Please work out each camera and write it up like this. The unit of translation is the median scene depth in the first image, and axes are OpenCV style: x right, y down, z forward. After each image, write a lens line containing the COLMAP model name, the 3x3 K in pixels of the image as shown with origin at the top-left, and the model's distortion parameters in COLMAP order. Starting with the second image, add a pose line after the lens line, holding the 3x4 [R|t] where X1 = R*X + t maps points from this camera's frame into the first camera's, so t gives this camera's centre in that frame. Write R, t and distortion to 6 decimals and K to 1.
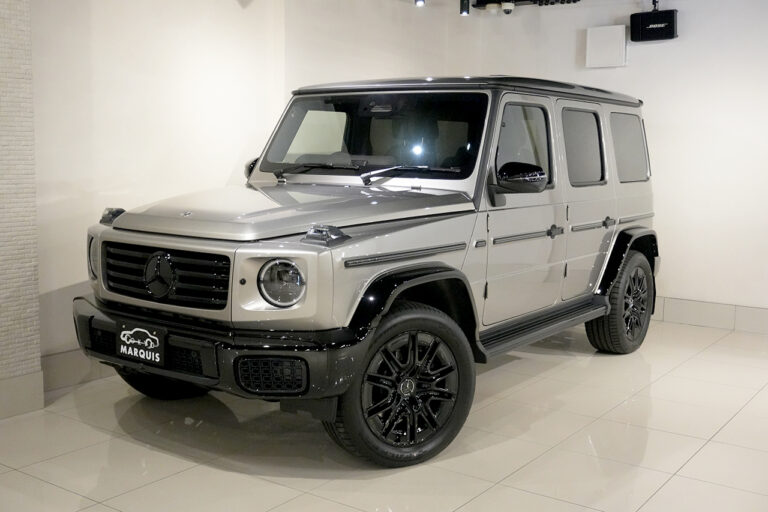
lens RADIAL K [[872.5, 0, 384.0], [0, 872.5, 256.0], [0, 0, 1]] dist [0.020803, 0.024326]
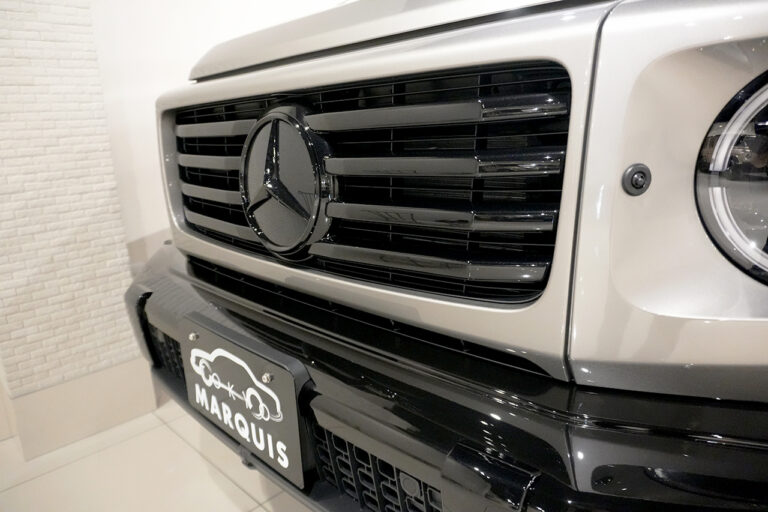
lens RADIAL K [[524.6, 0, 383.6], [0, 524.6, 247.0], [0, 0, 1]] dist [-0.049987, 0.001402]
pose [[0.984215, -0.028037, -0.174741, -0.187588], [0.046663, 0.993544, 0.103409, 0.027845], [0.170713, -0.109931, 0.979169, 0.820249]]
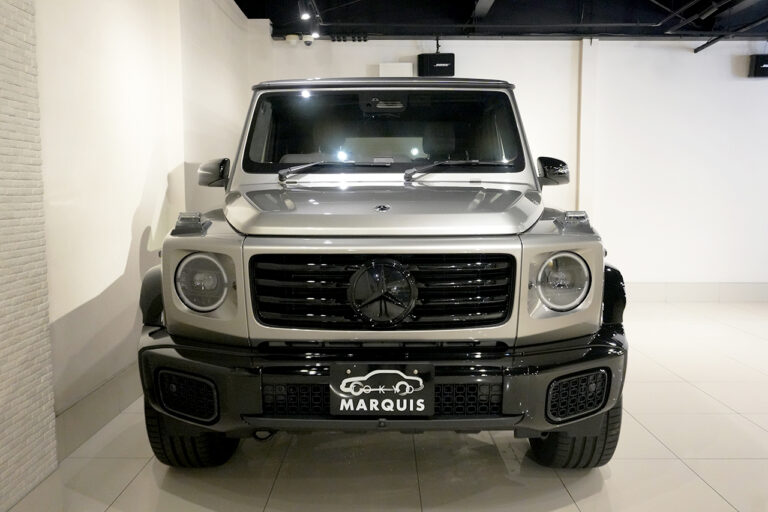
lens RADIAL K [[650.5, 0, 384.0], [0, 650.5, 256.0], [0, 0, 1]] dist [-0.013934, -0.000868]
pose [[0.808765, -0.073619, 0.583506, -0.570462], [0.086100, 0.996266, 0.006358, -0.010876], [-0.581796, 0.045098, 0.812084, 0.567743]]
